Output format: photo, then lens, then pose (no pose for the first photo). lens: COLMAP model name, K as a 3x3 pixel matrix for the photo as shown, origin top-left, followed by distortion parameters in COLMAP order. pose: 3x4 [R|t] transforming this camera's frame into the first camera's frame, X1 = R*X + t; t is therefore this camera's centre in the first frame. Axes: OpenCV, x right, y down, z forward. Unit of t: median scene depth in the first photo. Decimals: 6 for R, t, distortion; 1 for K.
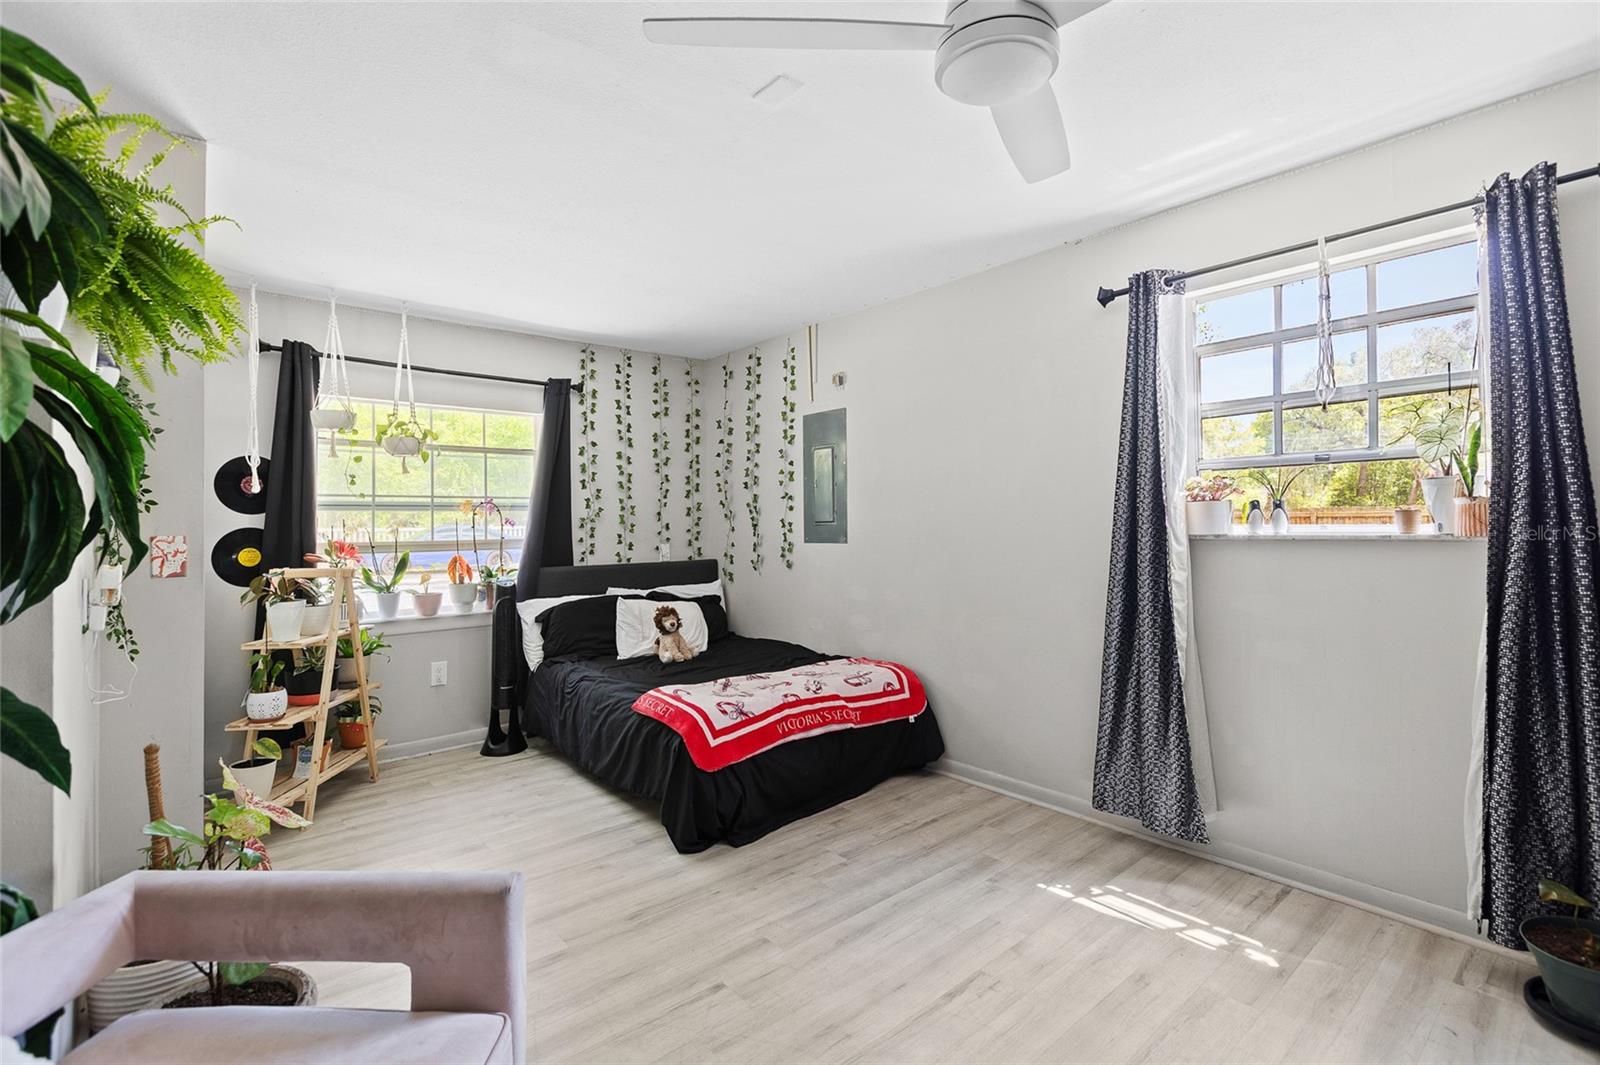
lens RADIAL K [[726.5, 0, 802.2], [0, 726.5, 516.8], [0, 0, 1]] dist [-0.002528, -0.000344]
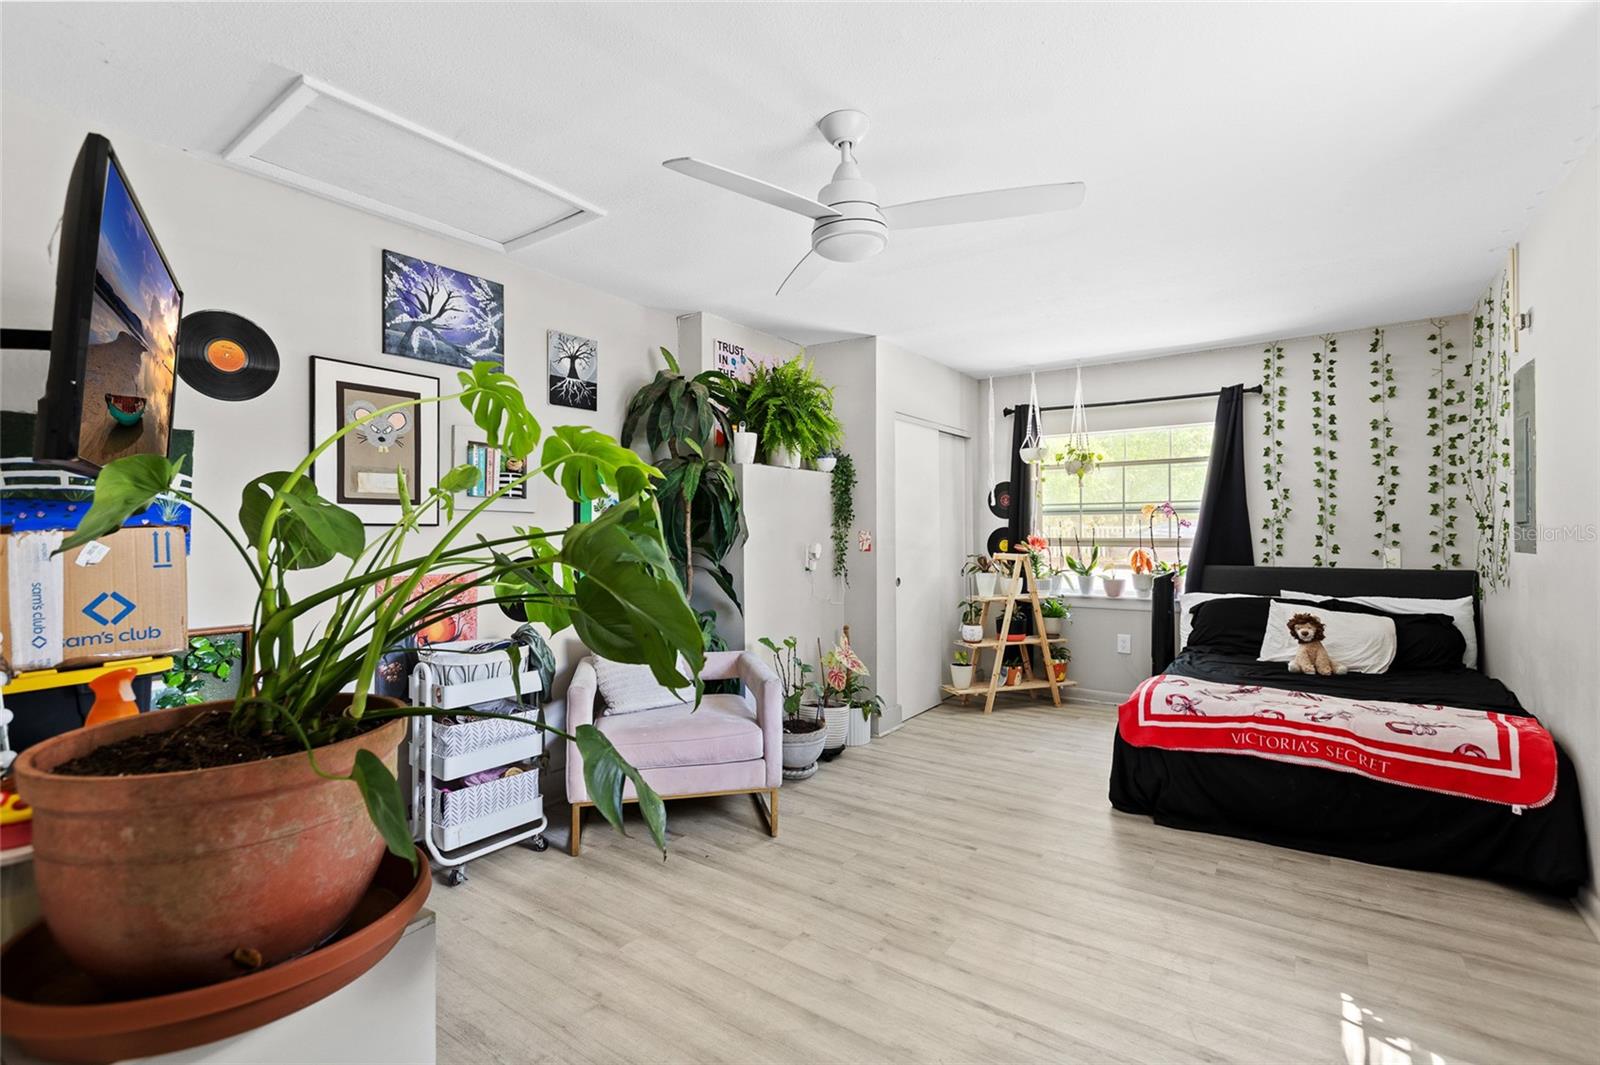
lens RADIAL K [[726.5, 0, 802.2], [0, 726.5, 516.8], [0, 0, 1]] dist [-0.002528, -0.000344]
pose [[0.244816, -0.008105, -0.969536, 0.552563], [0.010232, 0.999931, -0.005775, -0.001901], [0.969516, -0.008507, 0.244882, 0.150038]]
